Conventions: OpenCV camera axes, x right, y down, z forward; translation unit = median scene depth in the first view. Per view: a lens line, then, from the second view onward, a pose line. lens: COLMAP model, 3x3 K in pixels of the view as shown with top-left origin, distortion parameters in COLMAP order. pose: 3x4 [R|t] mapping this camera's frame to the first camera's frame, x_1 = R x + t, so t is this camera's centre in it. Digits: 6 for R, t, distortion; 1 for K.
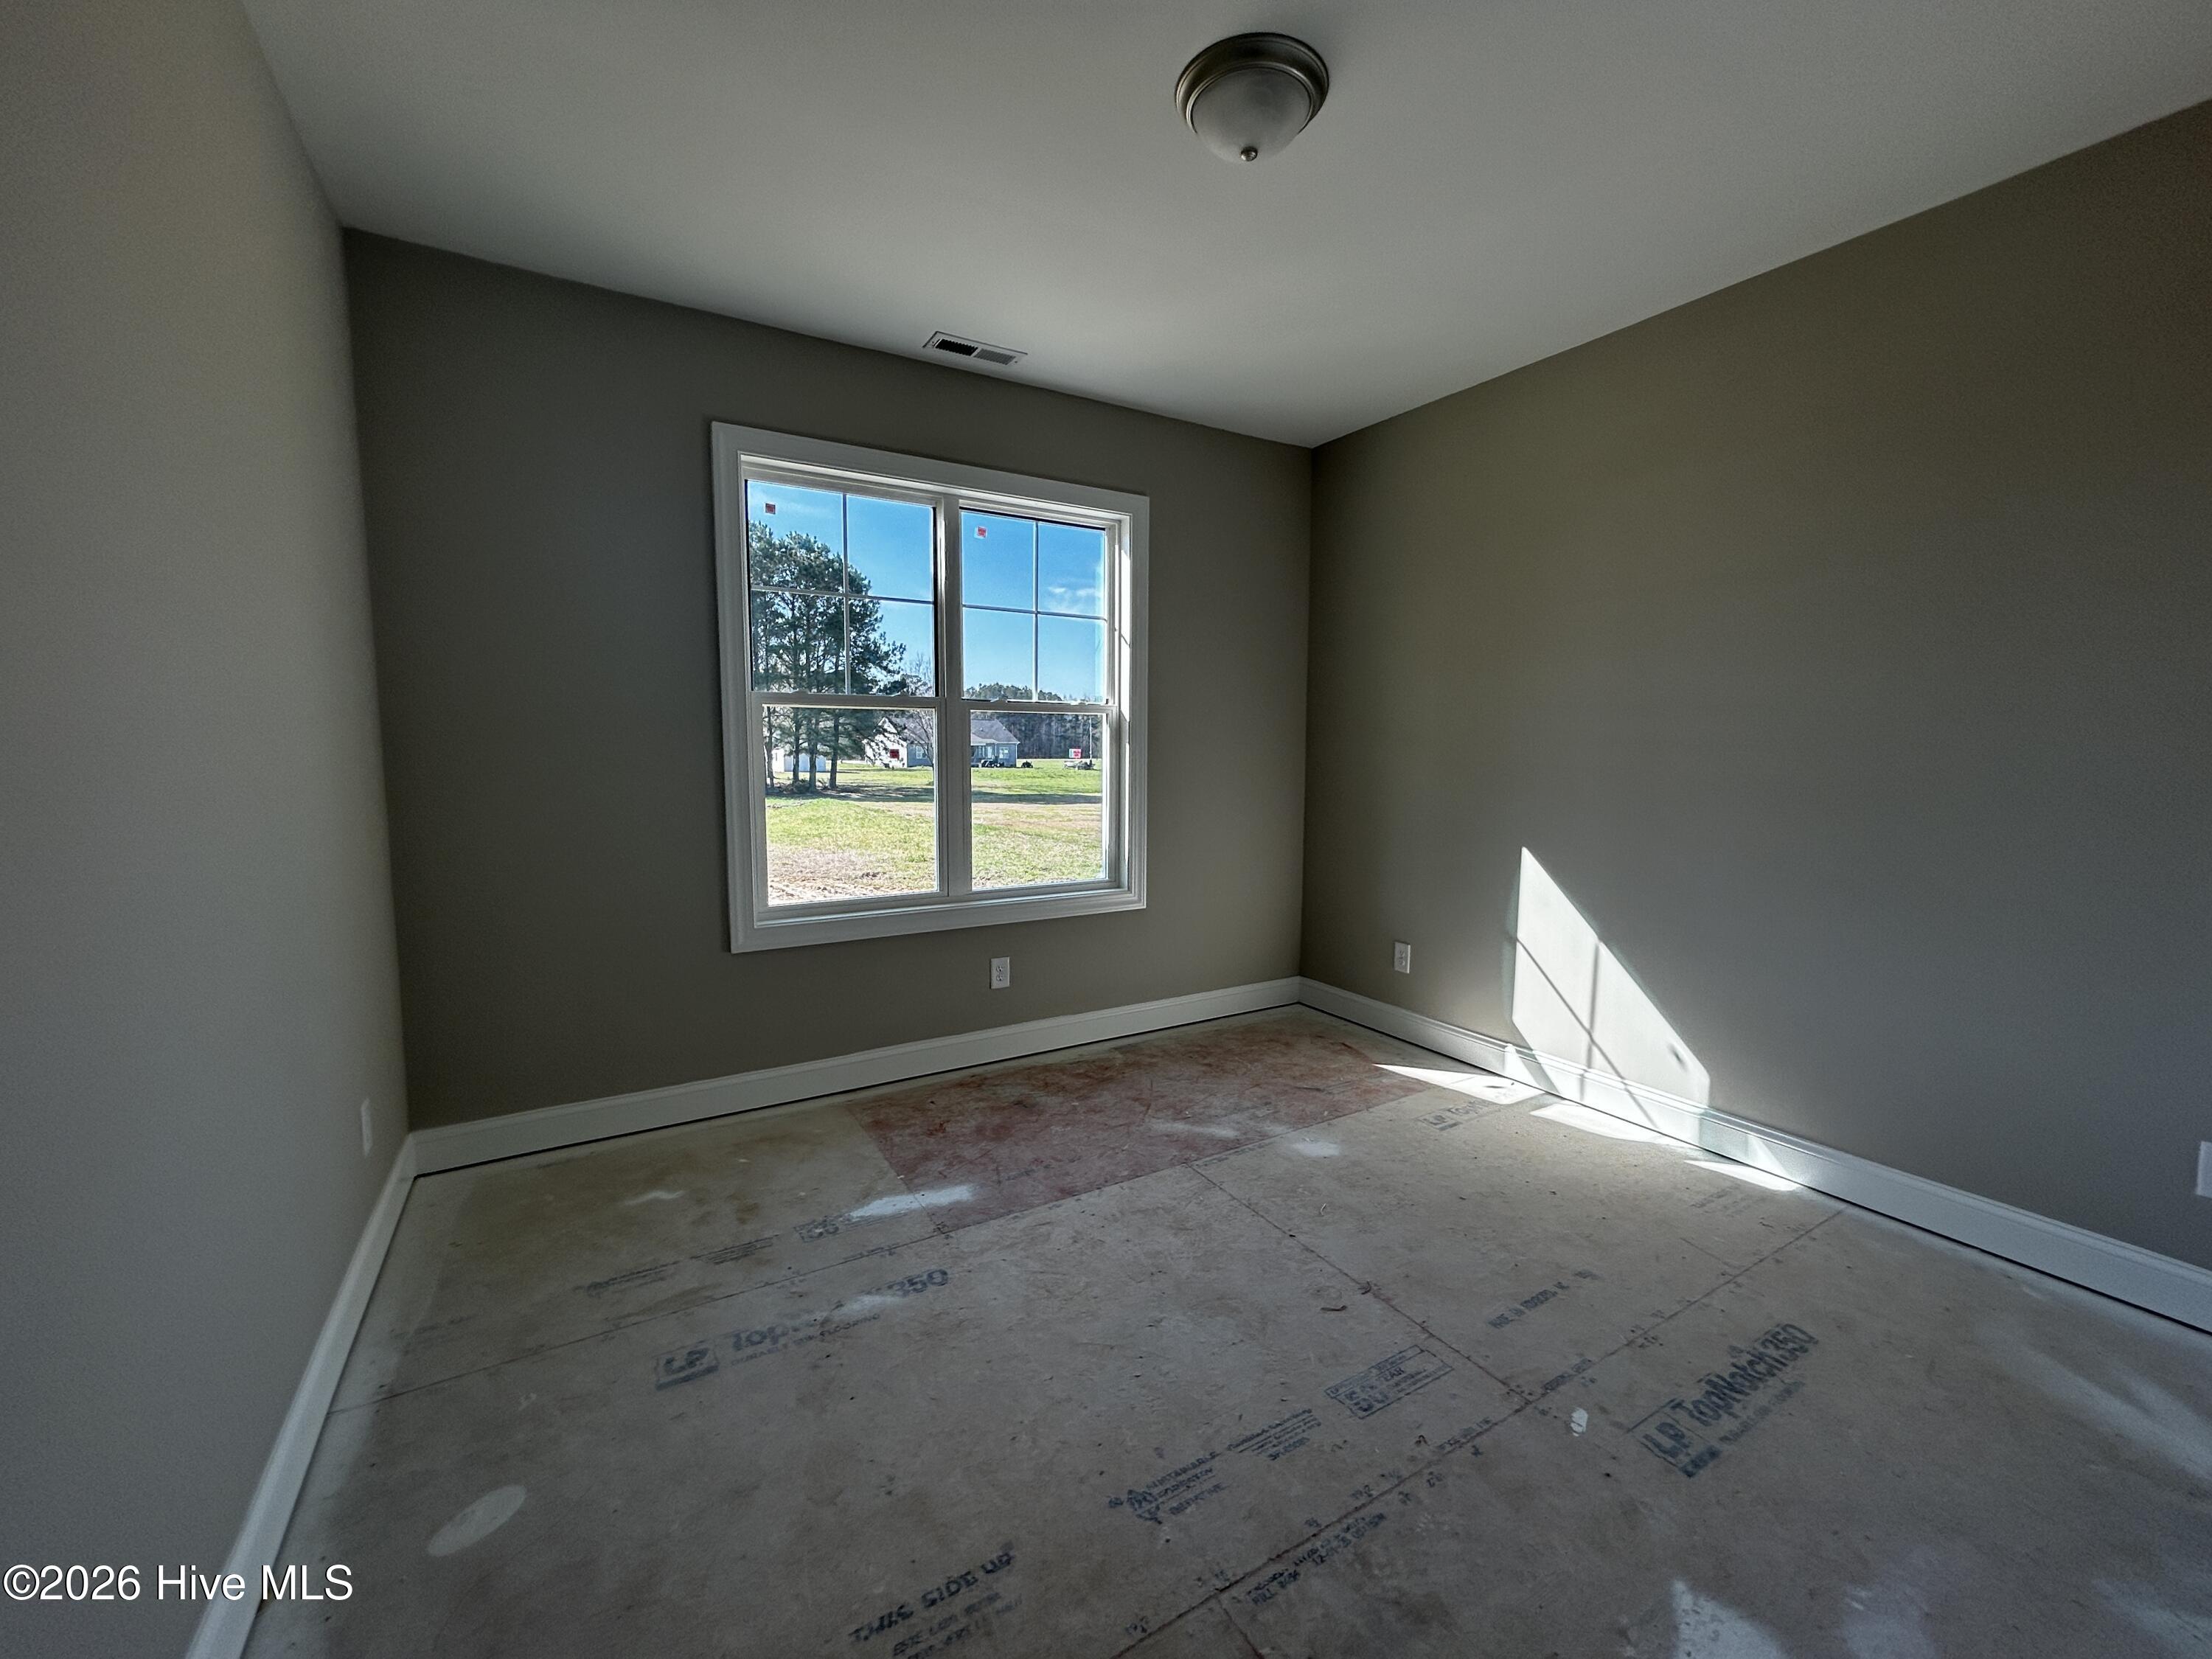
lens RADIAL K [[892.6, 0, 1108.4], [0, 892.6, 825.5], [0, 0, 1]] dist [-0.001886, 0.000102]
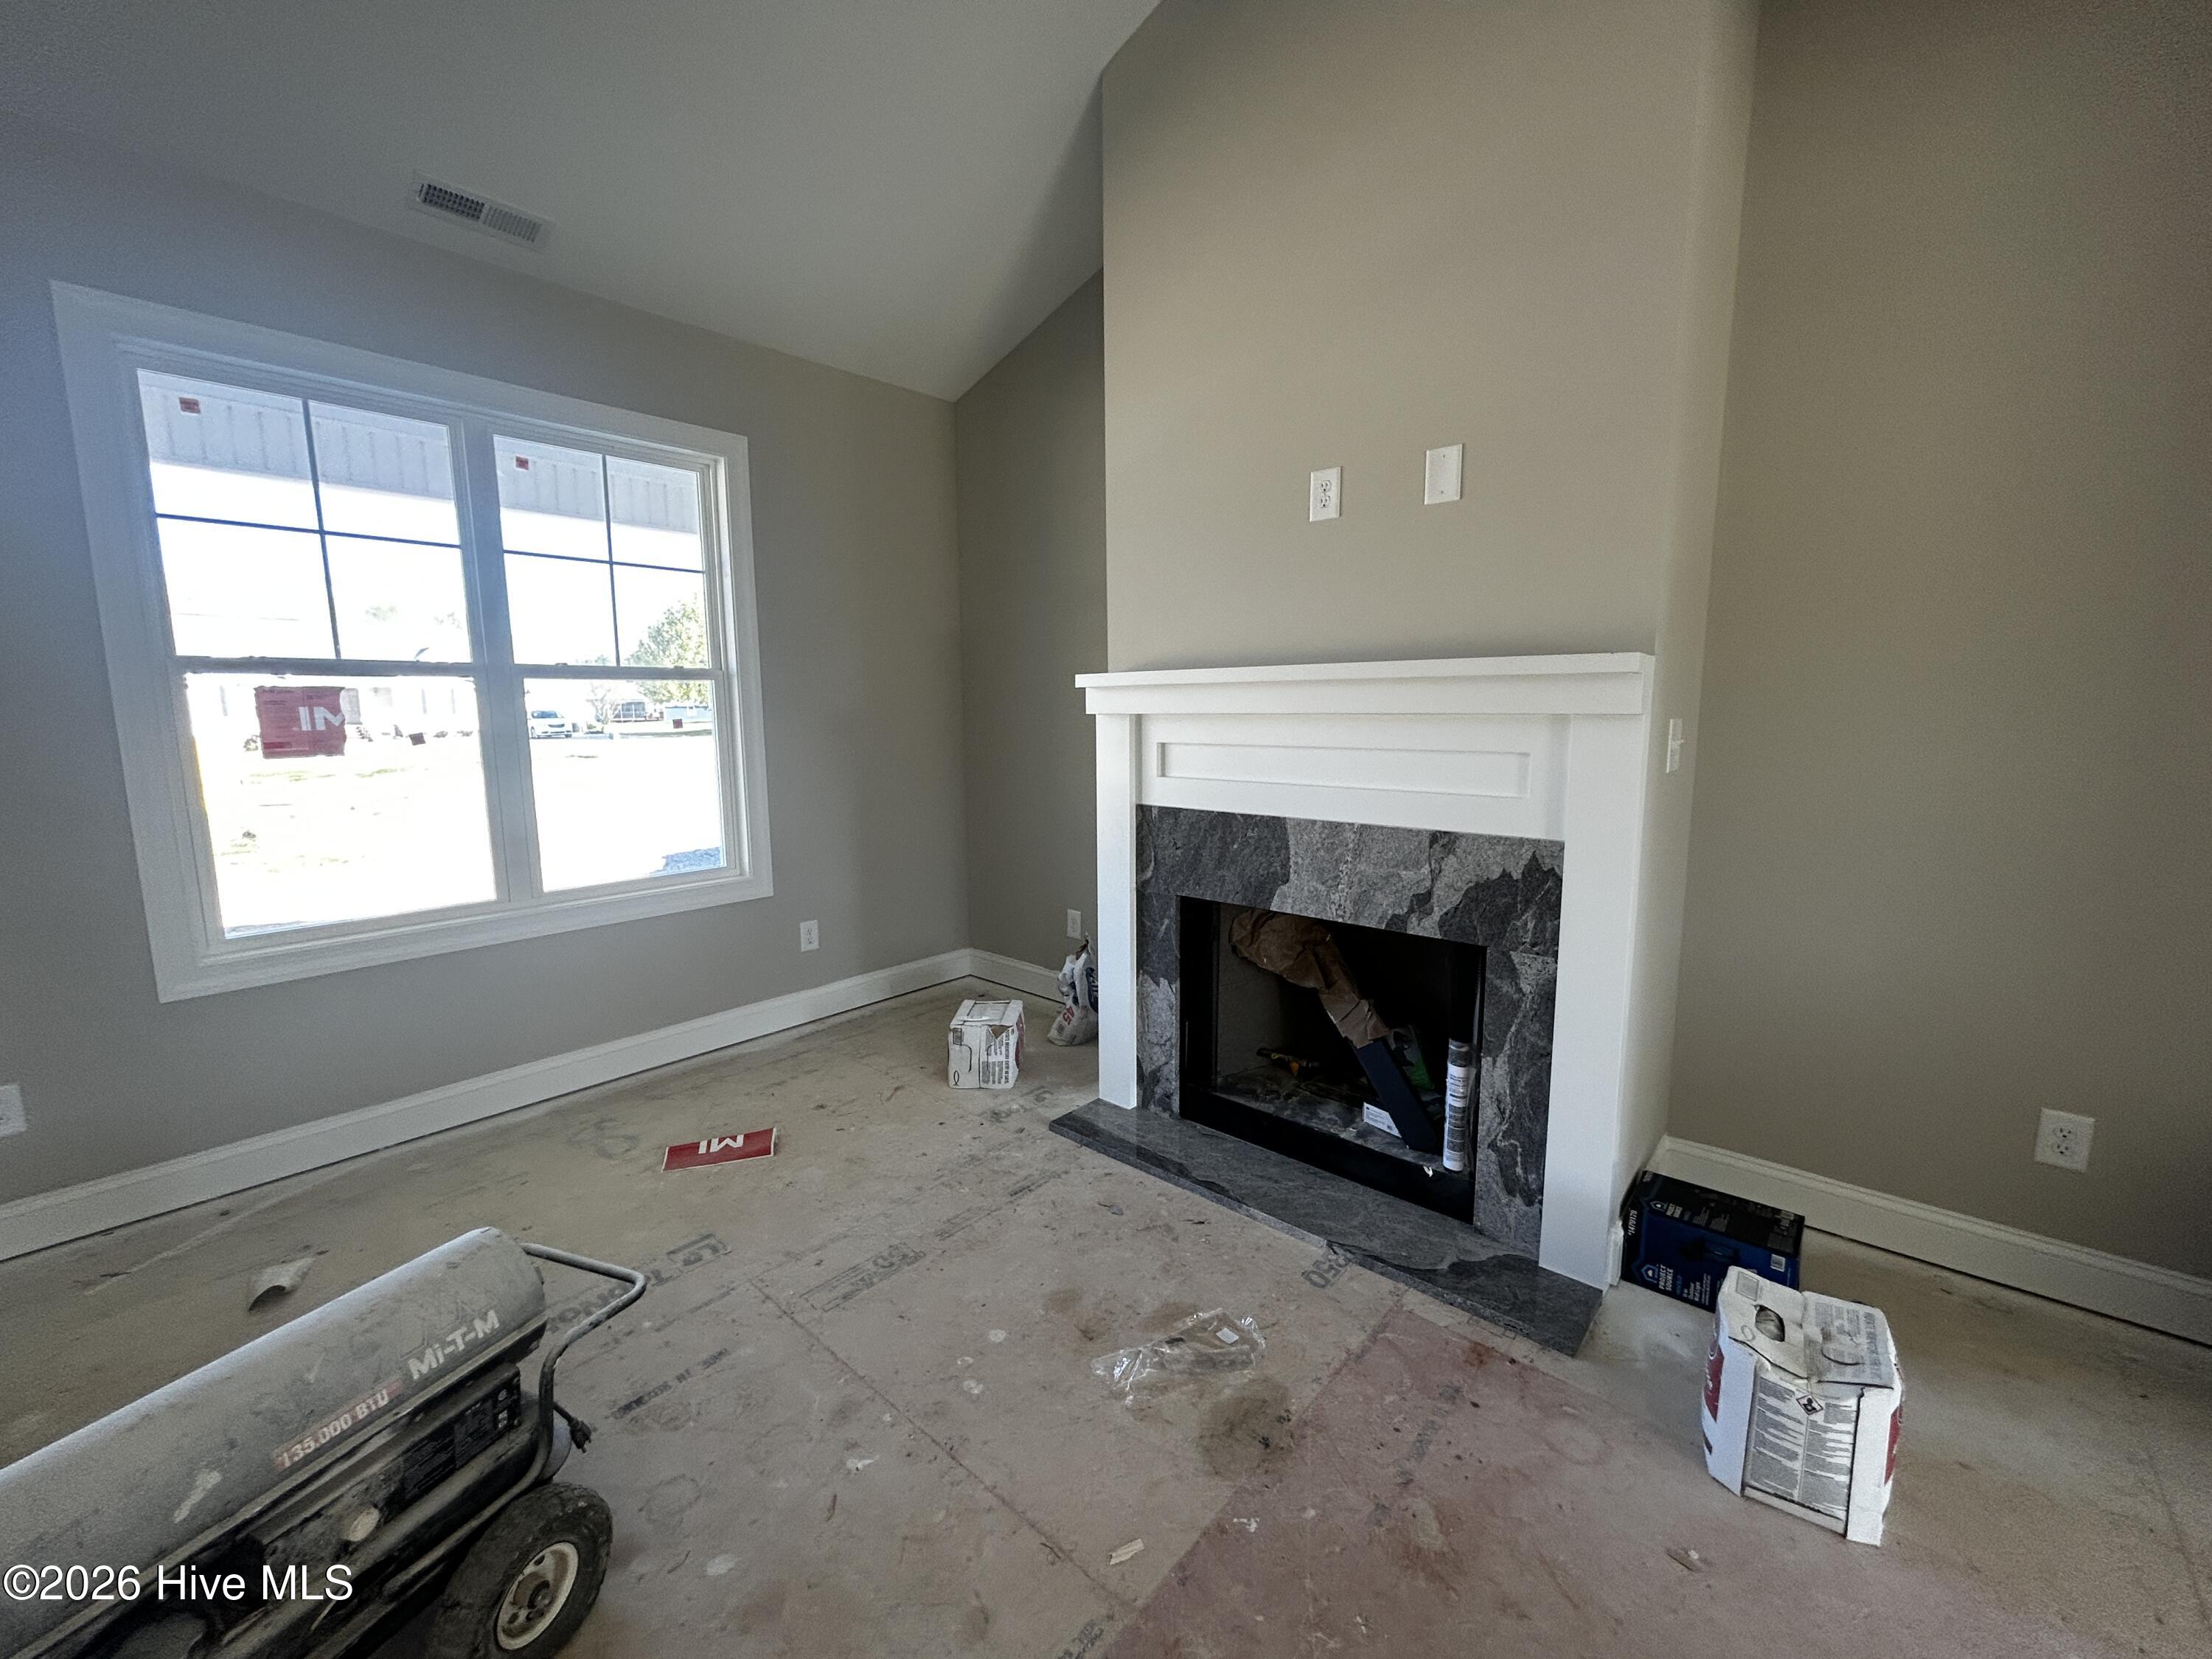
lens RADIAL K [[892.6, 0, 1108.4], [0, 892.6, 825.5], [0, 0, 1]] dist [-0.001886, 0.000102]
pose [[0.943523, -0.057446, 0.326289, 0.079669], [0.047078, 0.998106, 0.039591, -0.000172], [-0.327946, -0.021994, 0.944441, 0.033924]]
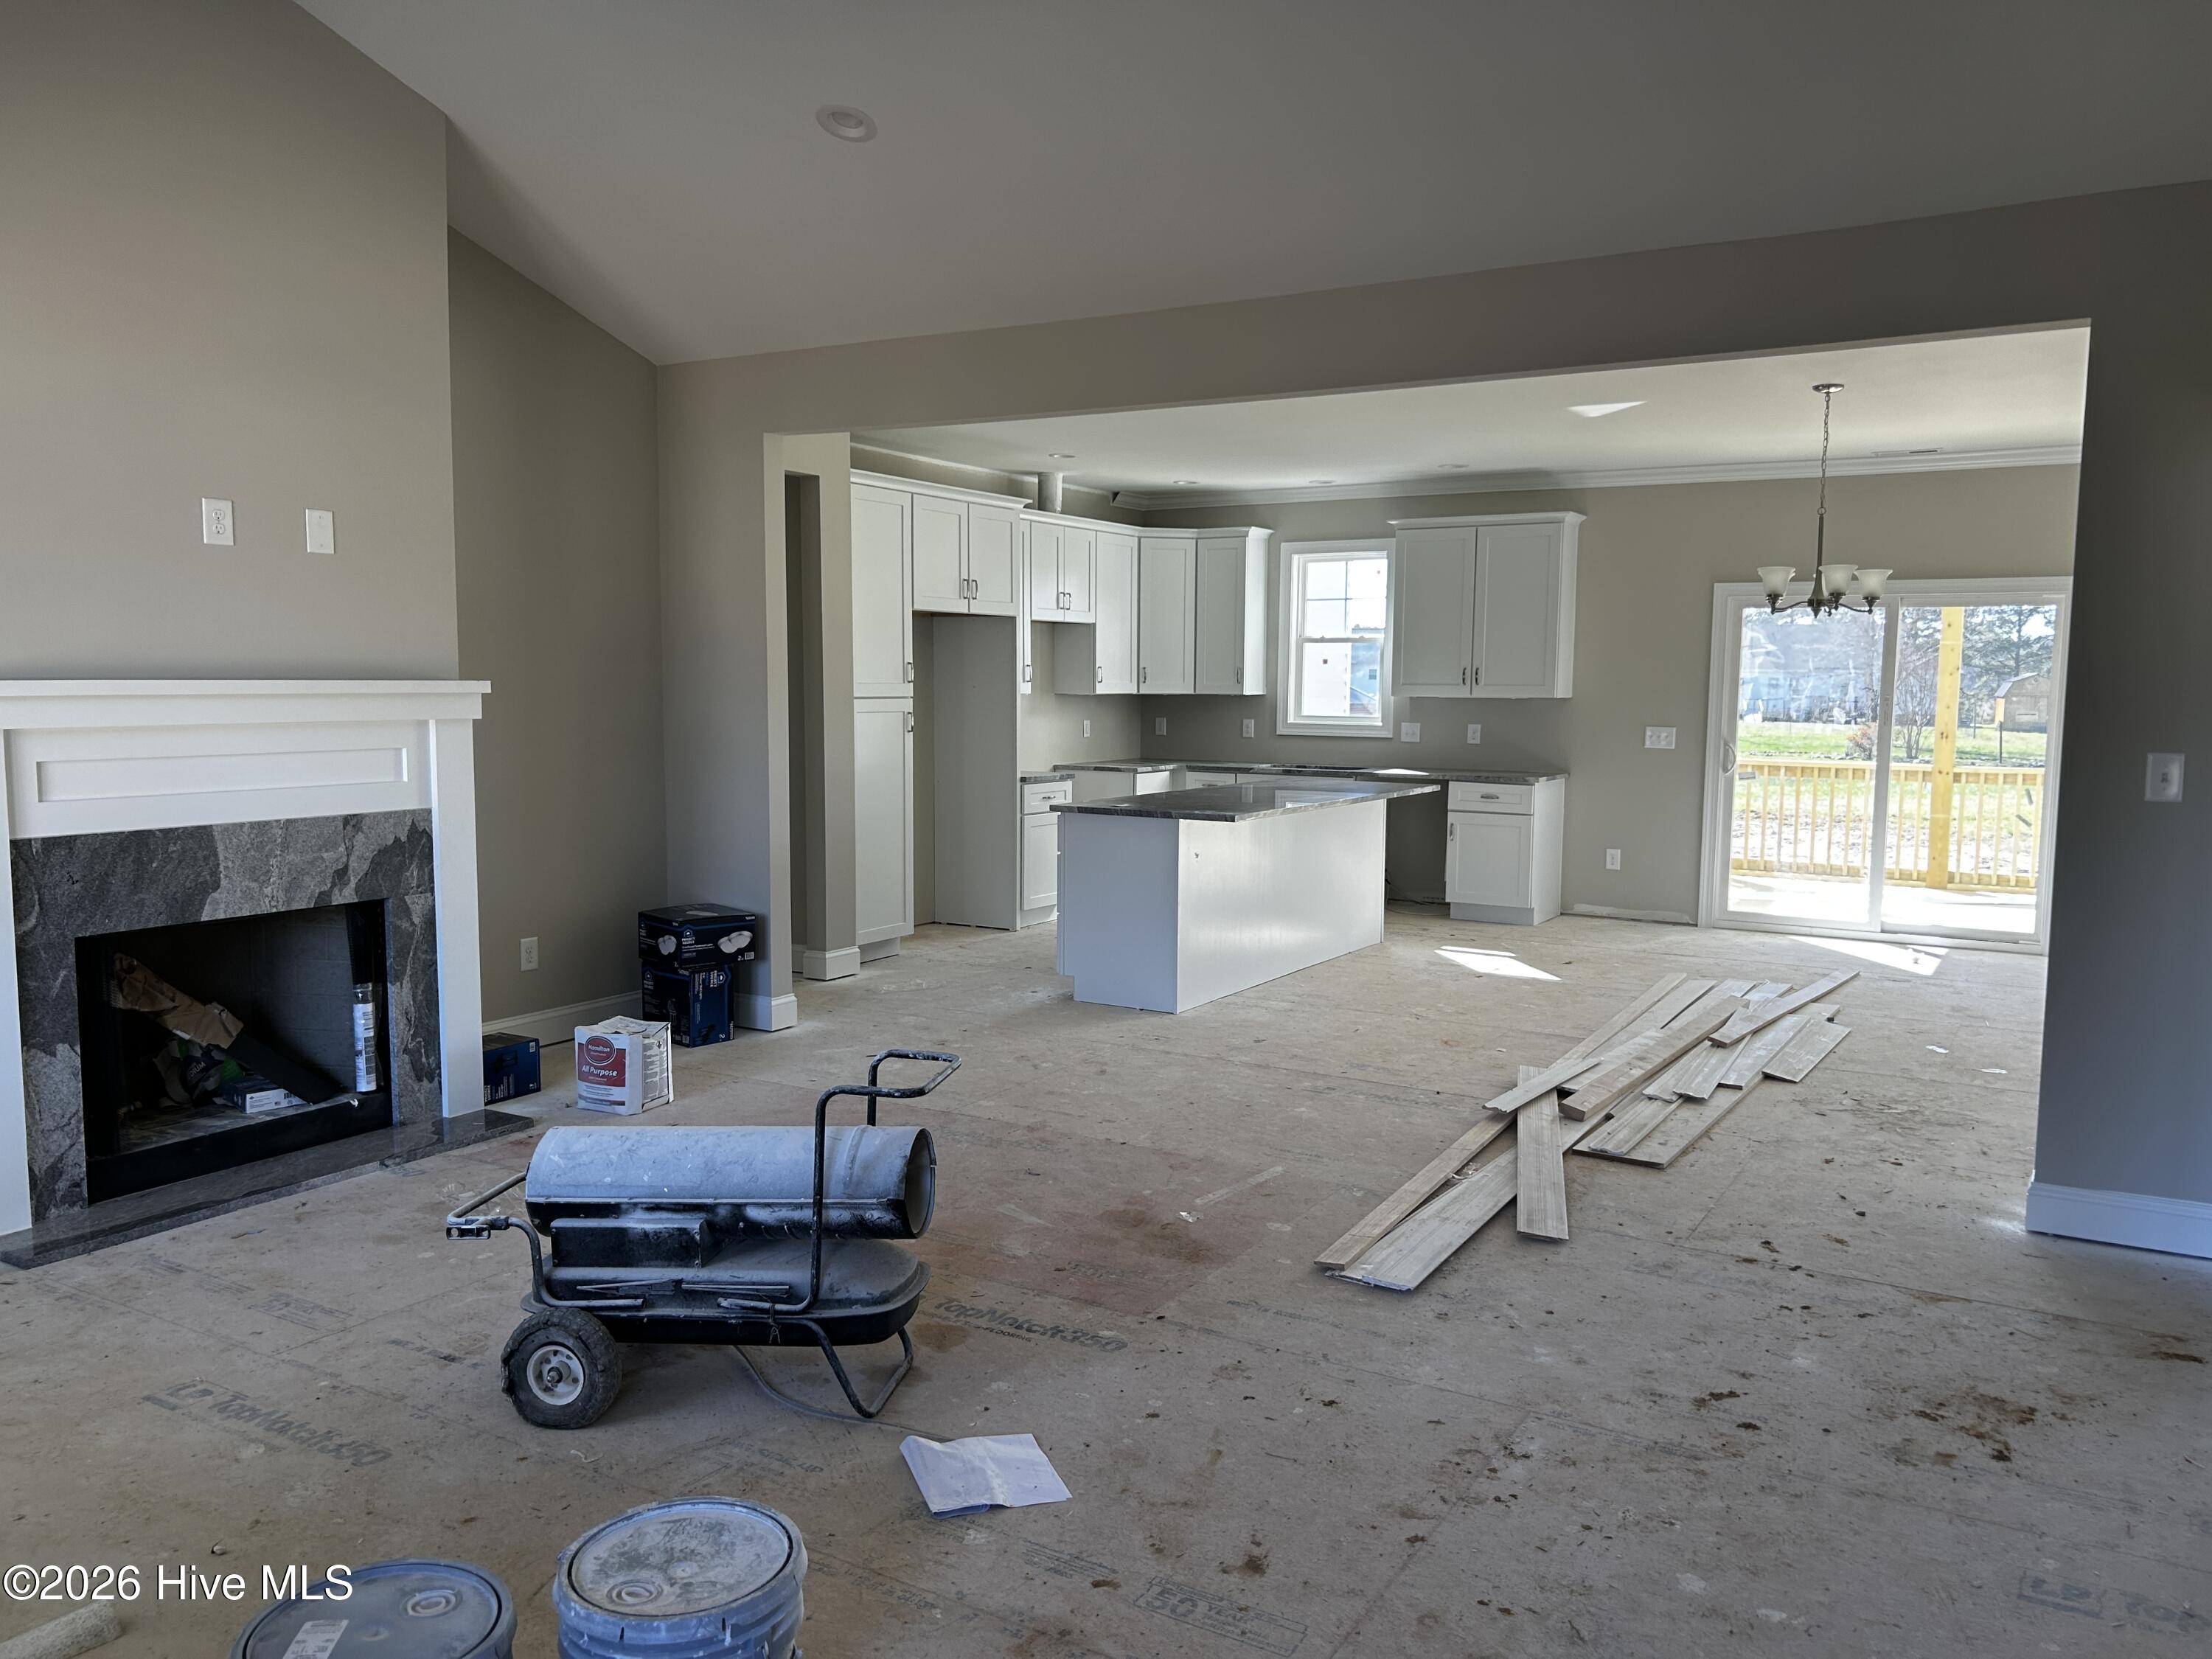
lens RADIAL K [[1665.3, 0, 1118.6], [0, 1665.3, 840.3], [0, 0, 1]] dist [0.003397, -0.005472]
pose [[-0.500932, -0.095458, 0.860206, -1.079556], [0.077889, 0.984894, 0.154652, -0.110689], [-0.861975, 0.144471, -0.485930, 0.675661]]
